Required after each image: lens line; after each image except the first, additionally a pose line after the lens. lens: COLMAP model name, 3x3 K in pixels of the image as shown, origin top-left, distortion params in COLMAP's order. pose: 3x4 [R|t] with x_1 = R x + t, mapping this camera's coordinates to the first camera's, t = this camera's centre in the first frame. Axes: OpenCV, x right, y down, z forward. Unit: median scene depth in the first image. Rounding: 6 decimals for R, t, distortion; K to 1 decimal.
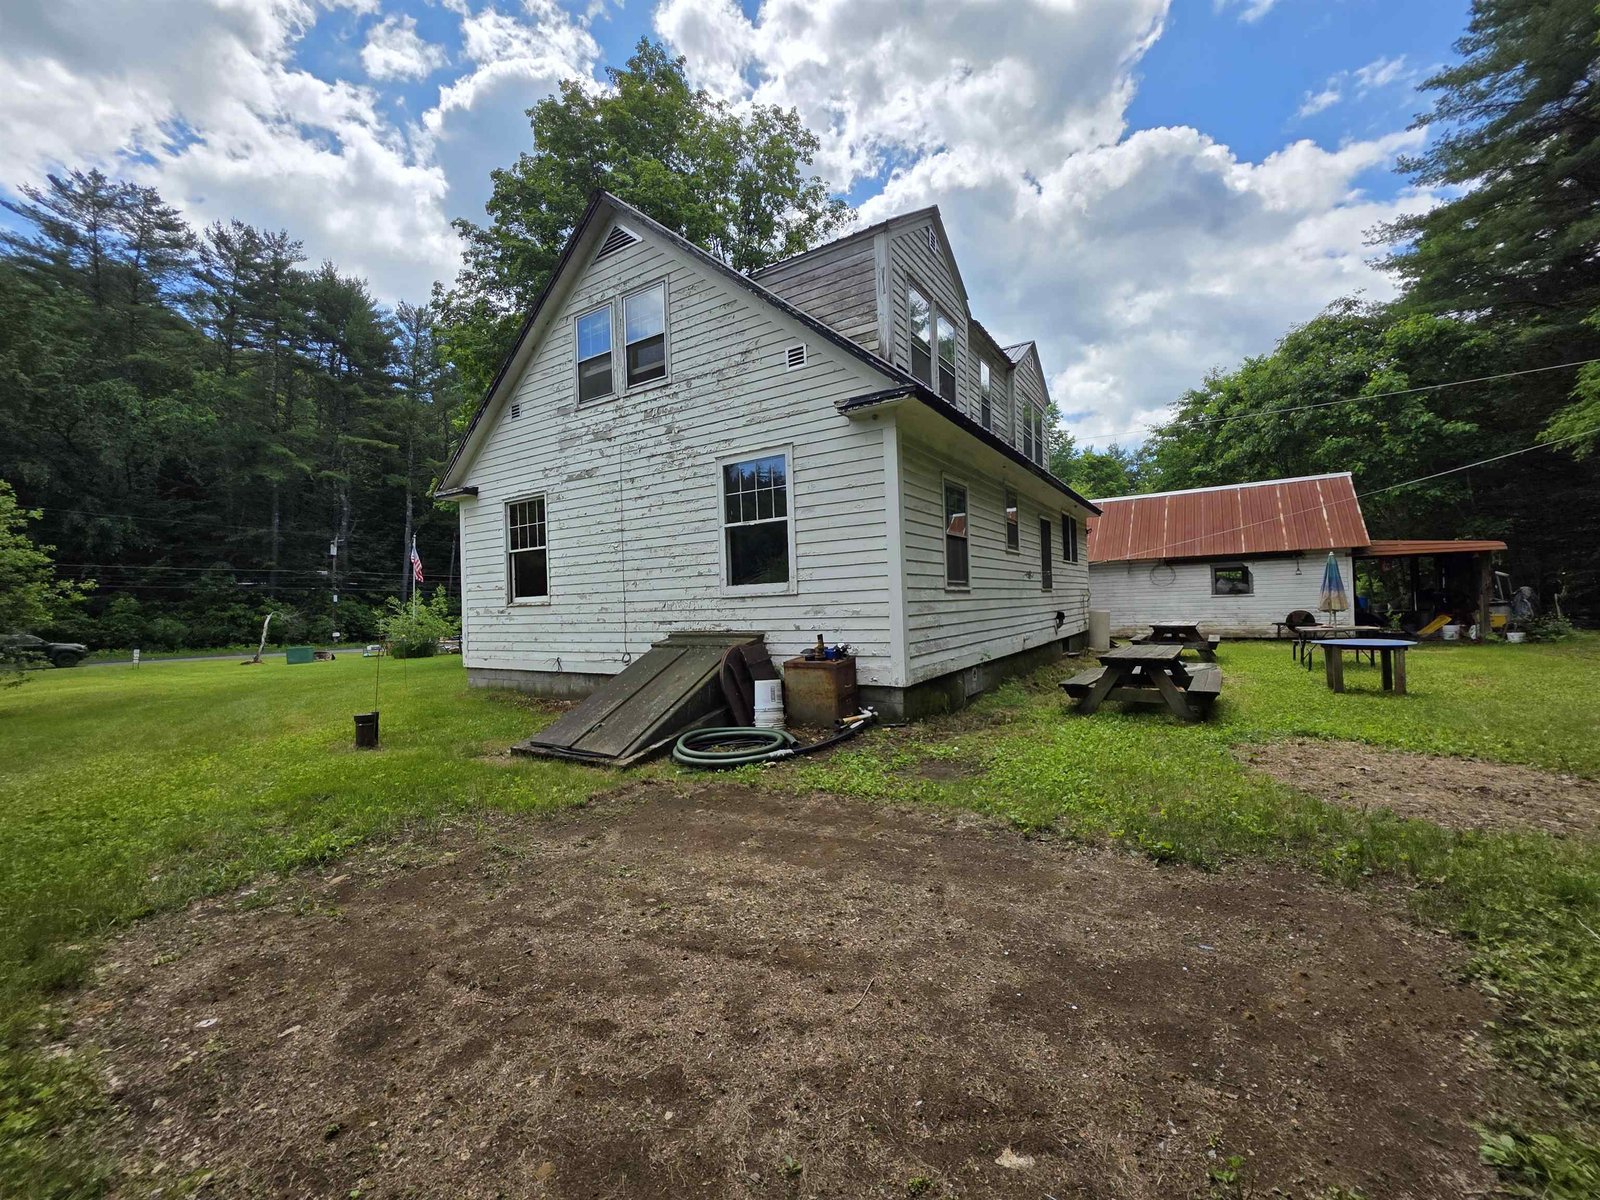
lens RADIAL K [[643.2, 0, 810.5], [0, 643.2, 604.8], [0, 0, 1]] dist [0.002191, 0.000332]
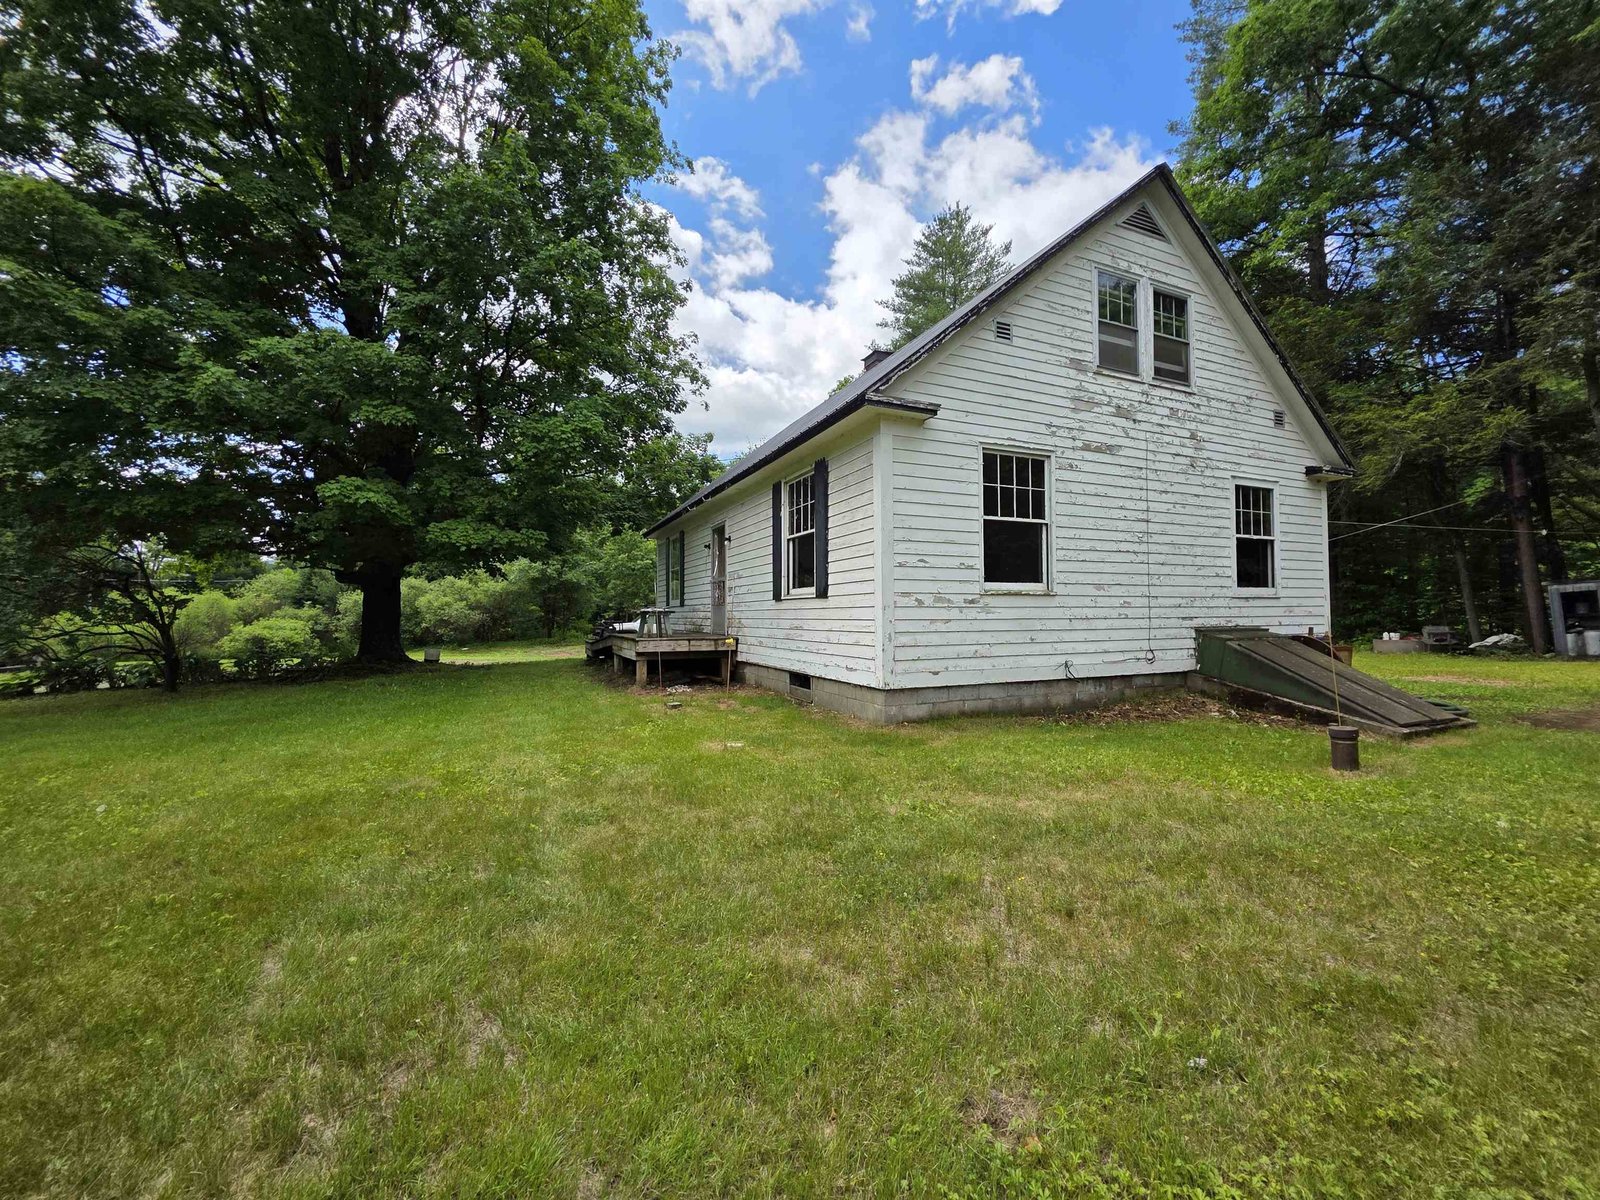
lens RADIAL K [[643.2, 0, 817.1], [0, 643.2, 589.7], [0, 0, 1]] dist [0.002191, 0.000332]
pose [[0.539141, 0.048893, 0.840795, -1.196629], [-0.021329, 0.998786, -0.044403, 0.033947], [-0.841946, 0.006006, 0.539529, 0.795821]]
